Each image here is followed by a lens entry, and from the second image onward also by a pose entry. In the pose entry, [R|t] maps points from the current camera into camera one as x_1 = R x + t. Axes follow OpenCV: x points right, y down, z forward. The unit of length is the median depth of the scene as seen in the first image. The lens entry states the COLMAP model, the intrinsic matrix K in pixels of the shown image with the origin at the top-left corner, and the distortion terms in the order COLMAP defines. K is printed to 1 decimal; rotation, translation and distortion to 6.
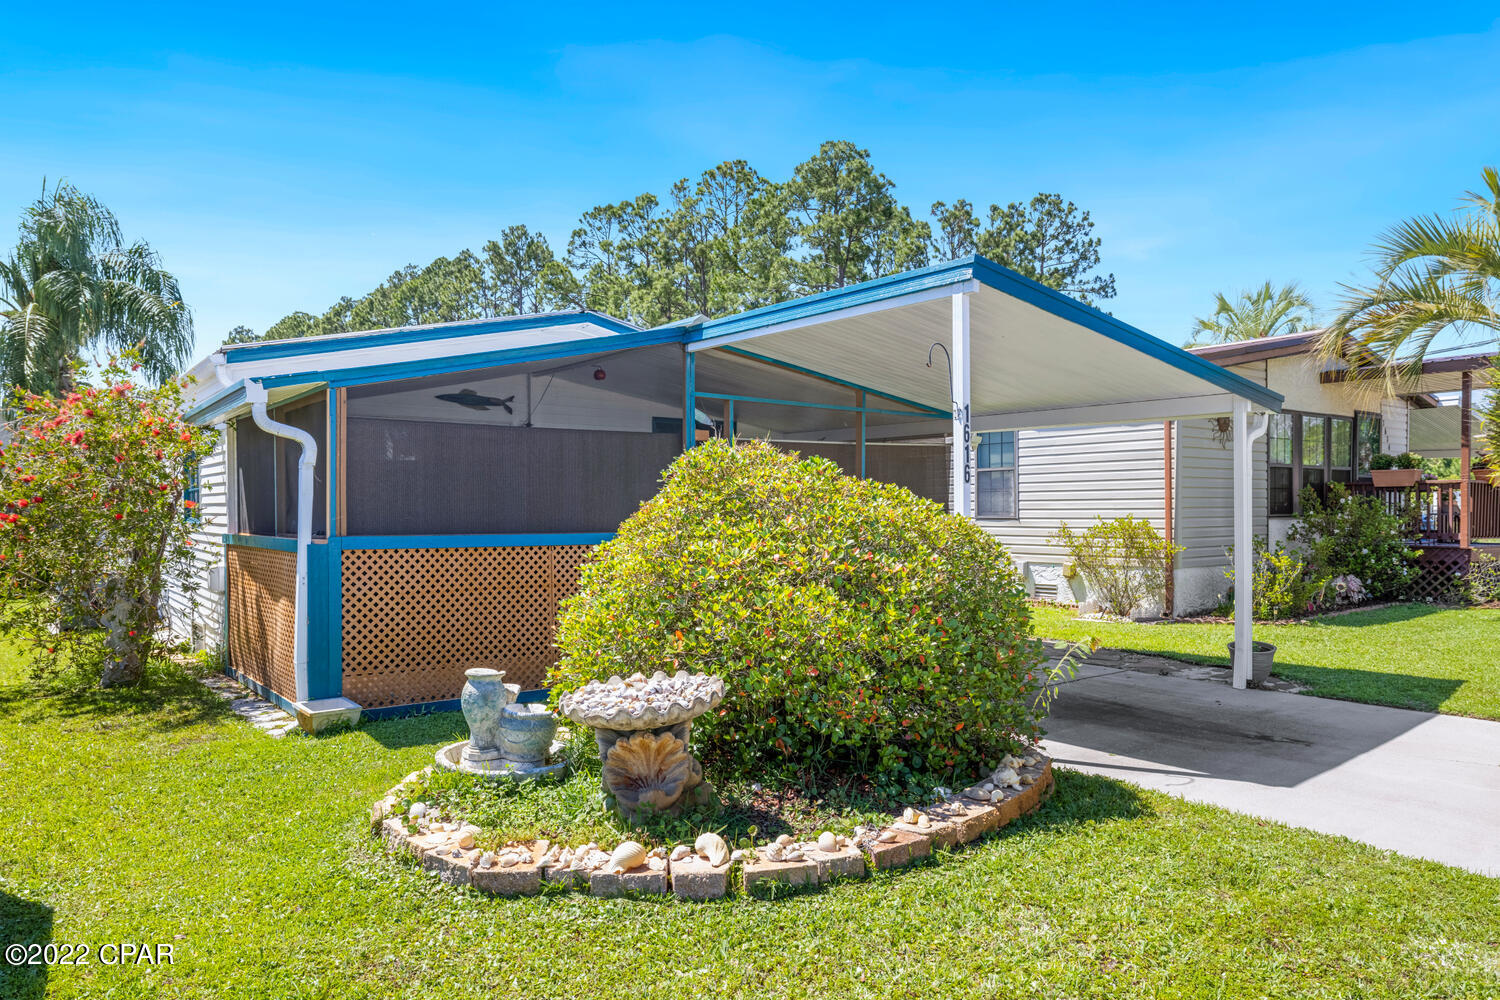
lens RADIAL K [[1003.7, 0, 750.6], [0, 1003.7, 504.6], [0, 0, 1]] dist [0.006491, 0.000276]
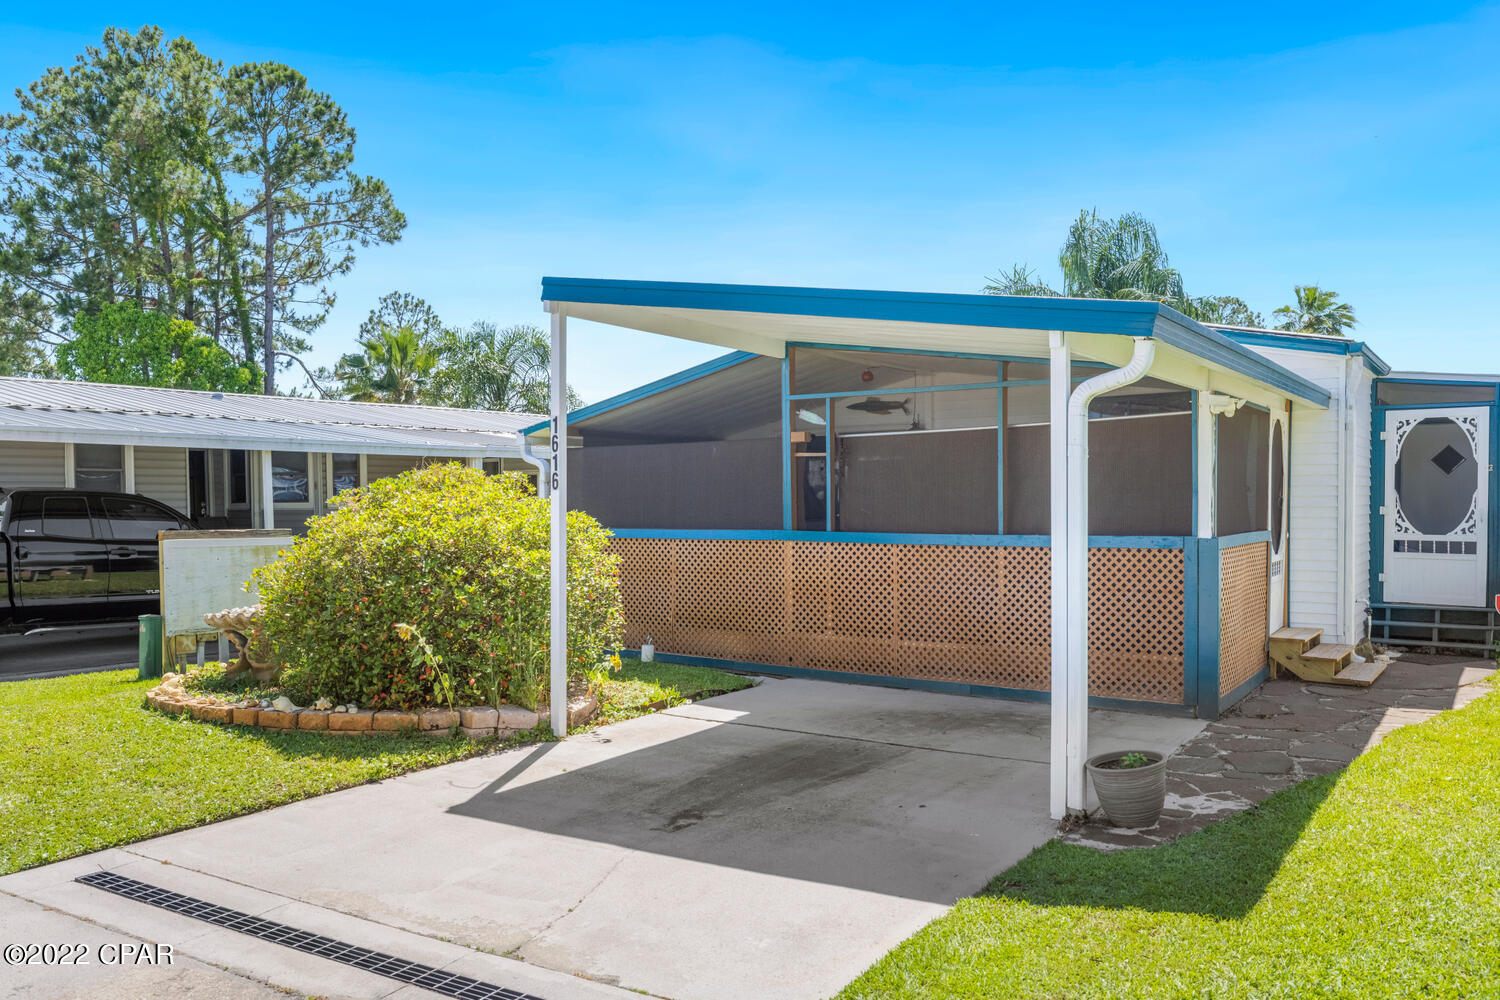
lens RADIAL K [[1119.9, 0, 749.9], [0, 1119.9, 511.5], [0, 0, 1]] dist [-0.004313, -0.001985]
pose [[0.297959, 0.008244, -0.954543, 0.134490], [0.014583, 0.999807, 0.013187, -0.001339], [0.954467, -0.017849, 0.297782, 0.082195]]
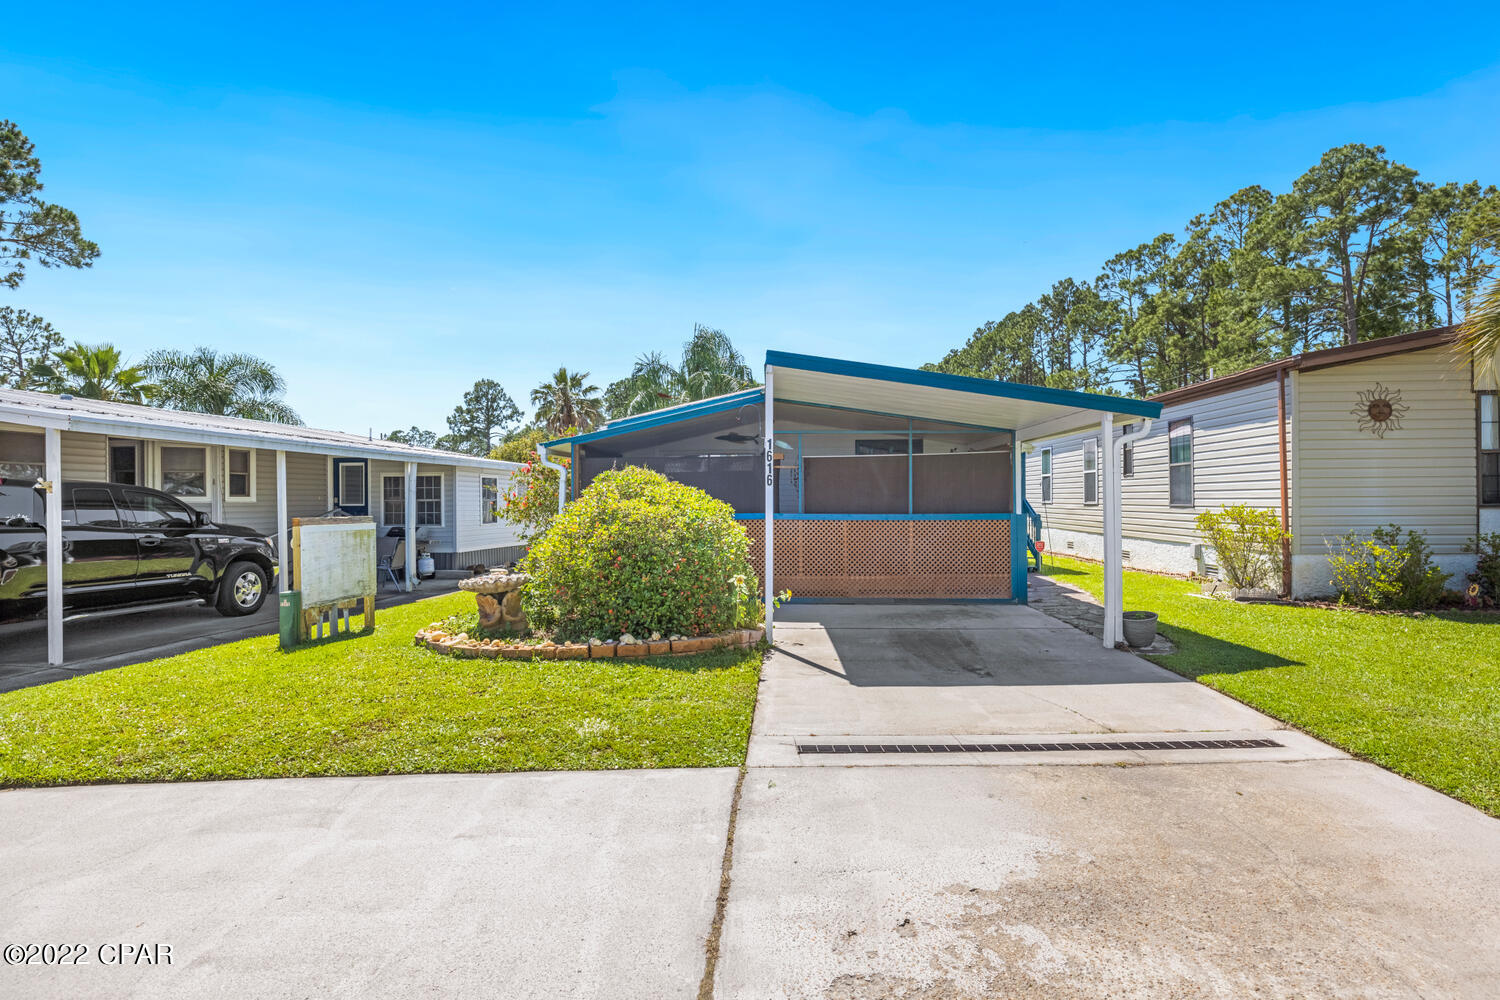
lens RADIAL K [[729.1, 0, 750.8], [0, 729.1, 492.9], [0, 0, 1]] dist [-0.002415, 0.000380]
pose [[0.758454, -0.006381, -0.651695, 0.093110], [0.008305, 0.999966, -0.000126, -0.001278], [0.651674, -0.005317, 0.758481, 0.007436]]
